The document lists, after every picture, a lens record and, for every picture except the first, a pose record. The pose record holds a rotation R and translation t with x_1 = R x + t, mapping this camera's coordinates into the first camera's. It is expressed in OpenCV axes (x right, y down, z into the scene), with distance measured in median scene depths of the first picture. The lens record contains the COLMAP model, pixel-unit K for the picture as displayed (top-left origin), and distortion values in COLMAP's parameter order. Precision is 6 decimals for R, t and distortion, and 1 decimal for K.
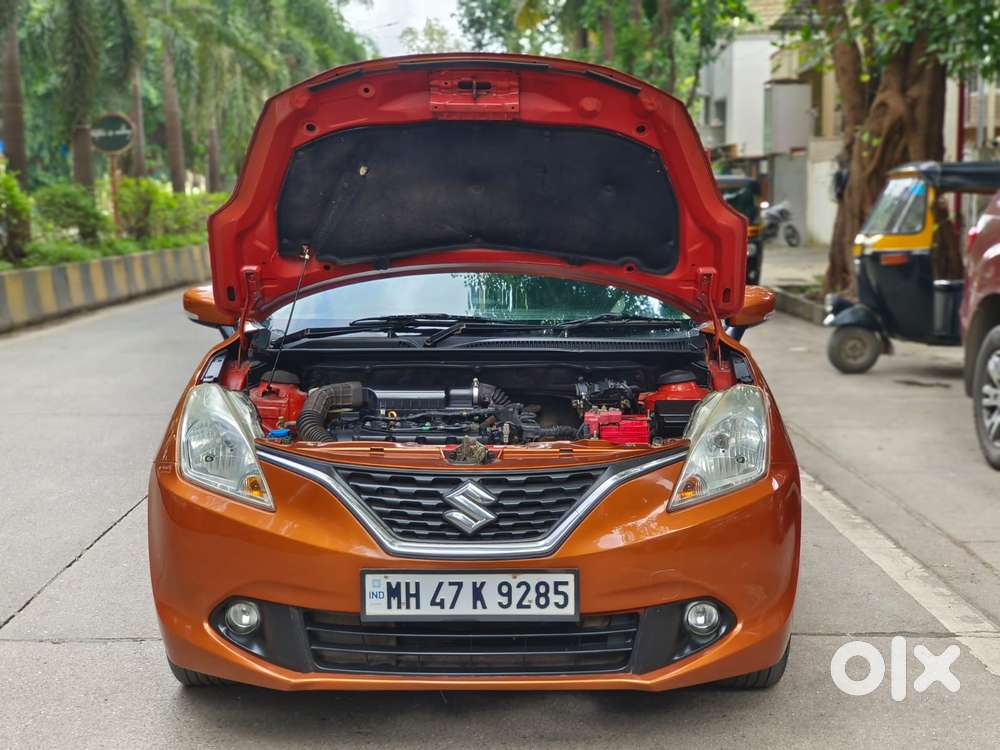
lens RADIAL K [[1517.5, 0, 500.0], [0, 1517.5, 375.0], [0, 0, 1]] dist [0.128825, 0.047221]
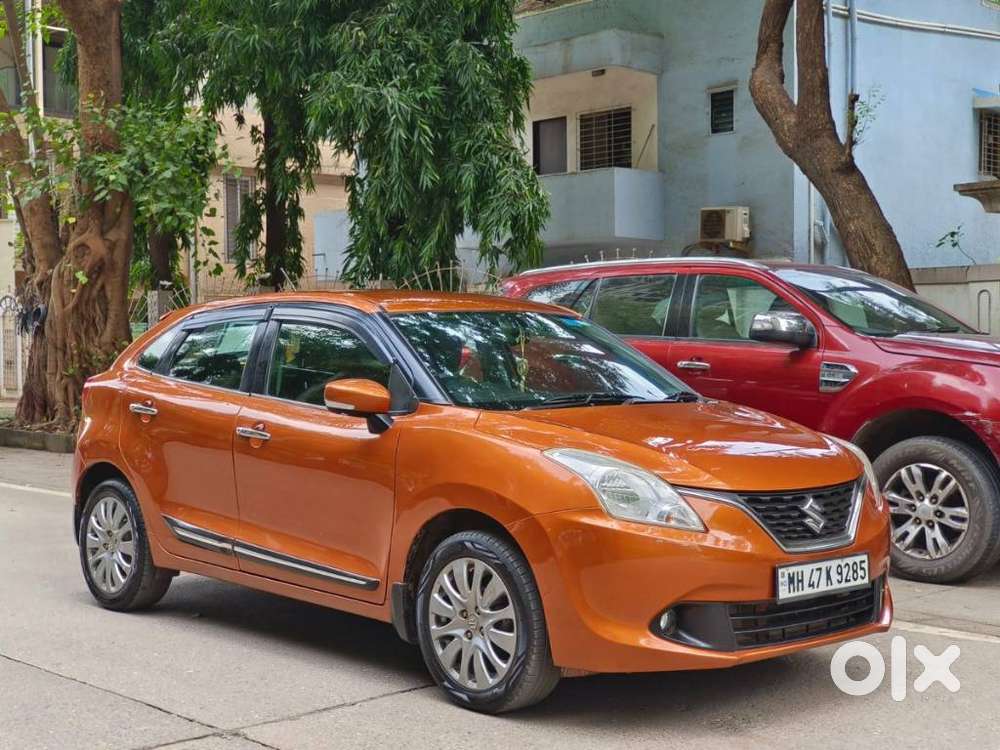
lens RADIAL K [[1472.6, 0, 501.1], [0, 1472.6, 404.8], [0, 0, 1]] dist [0.114593, -0.054723]
pose [[0.746734, -0.030500, 0.664423, -0.975709], [0.079070, 0.995935, -0.043147, 0.018594], [-0.660406, 0.084755, 0.746110, 0.136898]]
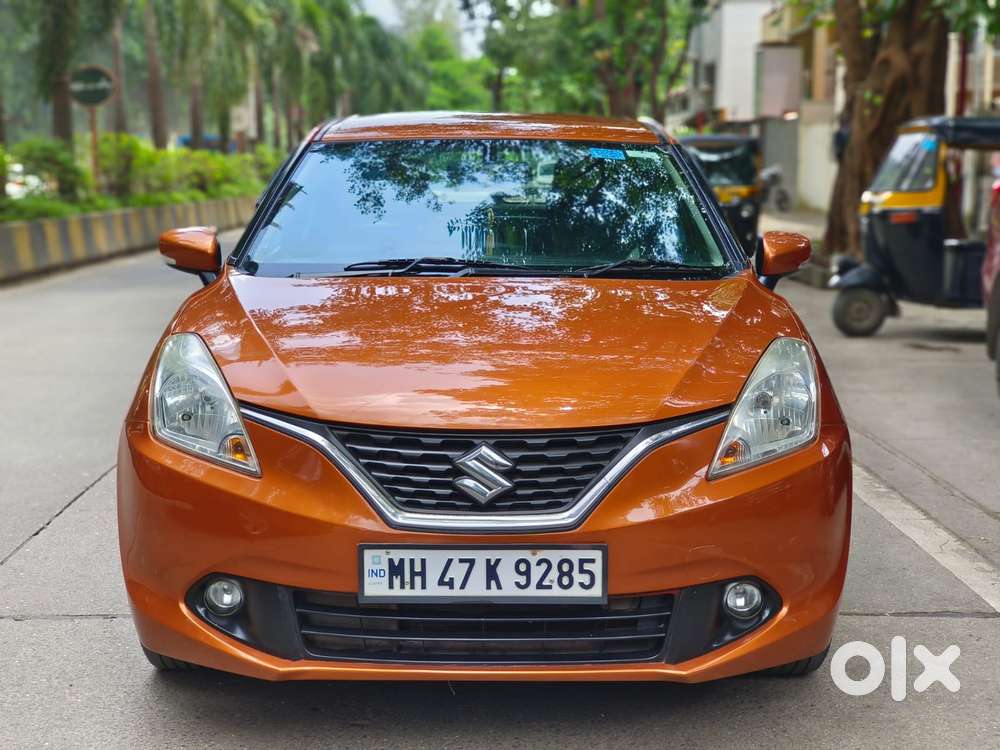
lens RADIAL K [[1520.8, 0, 496.4], [0, 1520.8, 358.2], [0, 0, 1]] dist [0.117291, 0.022478]
pose [[0.999951, 0.005872, 0.008030, -0.016830], [-0.005966, 0.999914, 0.011705, 0.008616], [-0.007961, -0.011752, 0.999899, 0.104186]]
